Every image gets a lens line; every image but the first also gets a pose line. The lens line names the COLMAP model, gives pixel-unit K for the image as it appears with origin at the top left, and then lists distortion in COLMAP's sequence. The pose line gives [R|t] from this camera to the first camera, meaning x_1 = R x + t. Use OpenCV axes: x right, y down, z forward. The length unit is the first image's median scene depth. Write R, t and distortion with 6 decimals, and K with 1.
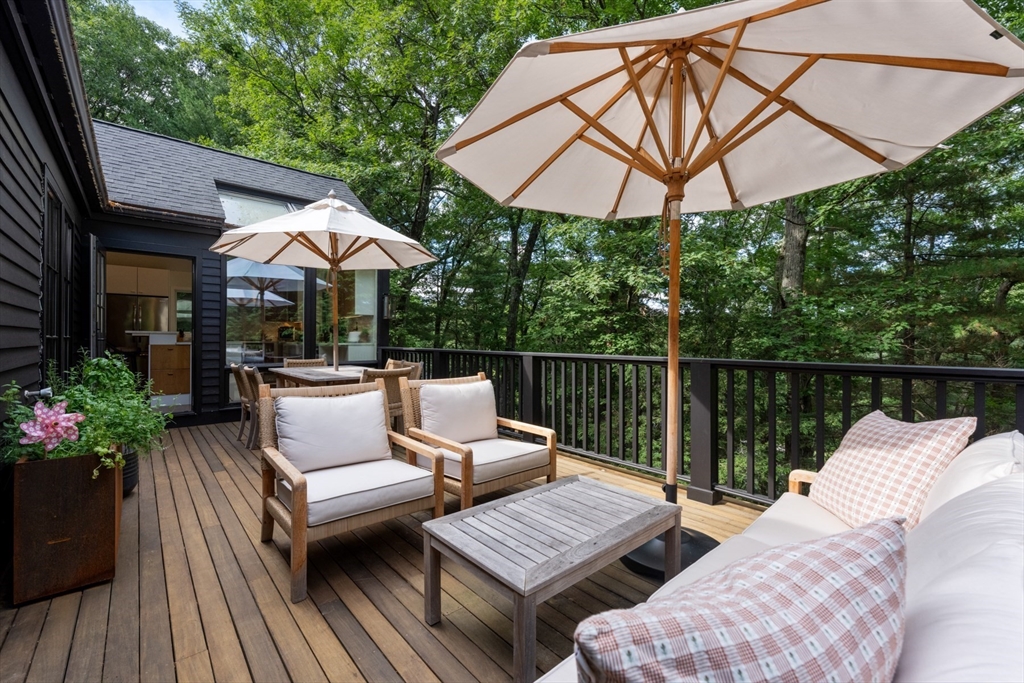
lens RADIAL K [[429.1, 0, 514.2], [0, 429.1, 343.5], [0, 0, 1]] dist [0.000306, 0.000302]
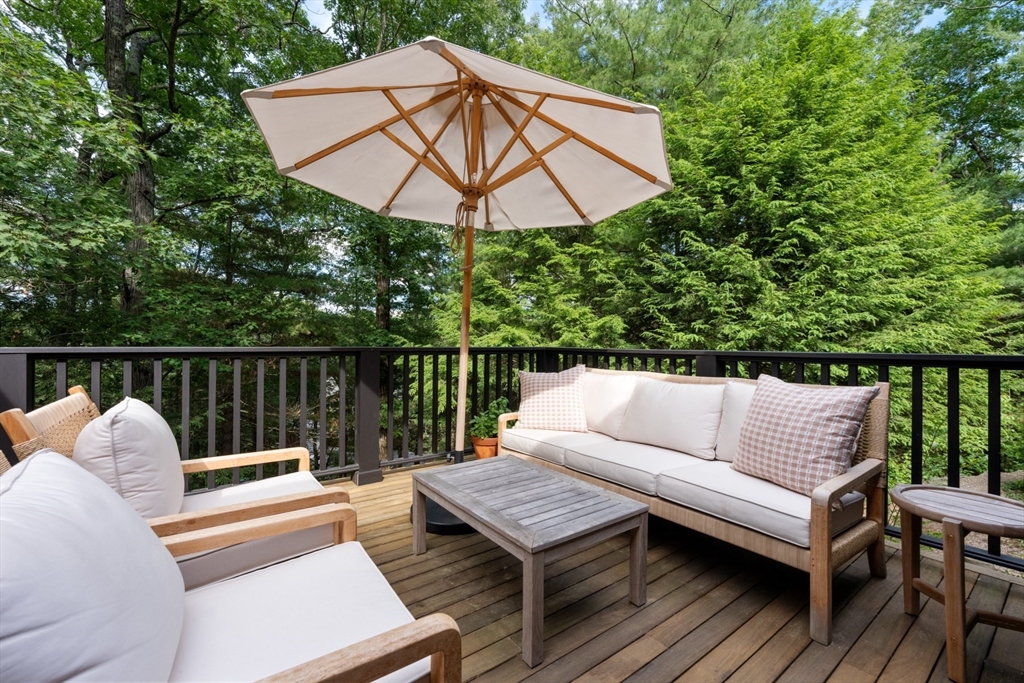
lens RADIAL K [[429.1, 0, 514.2], [0, 429.1, 343.5], [0, 0, 1]] dist [0.000306, 0.000302]
pose [[0.075534, -0.004069, 0.997135, -0.821063], [0.006365, 0.999973, 0.003598, 0.036024], [-0.997123, 0.006075, 0.075558, 0.802175]]
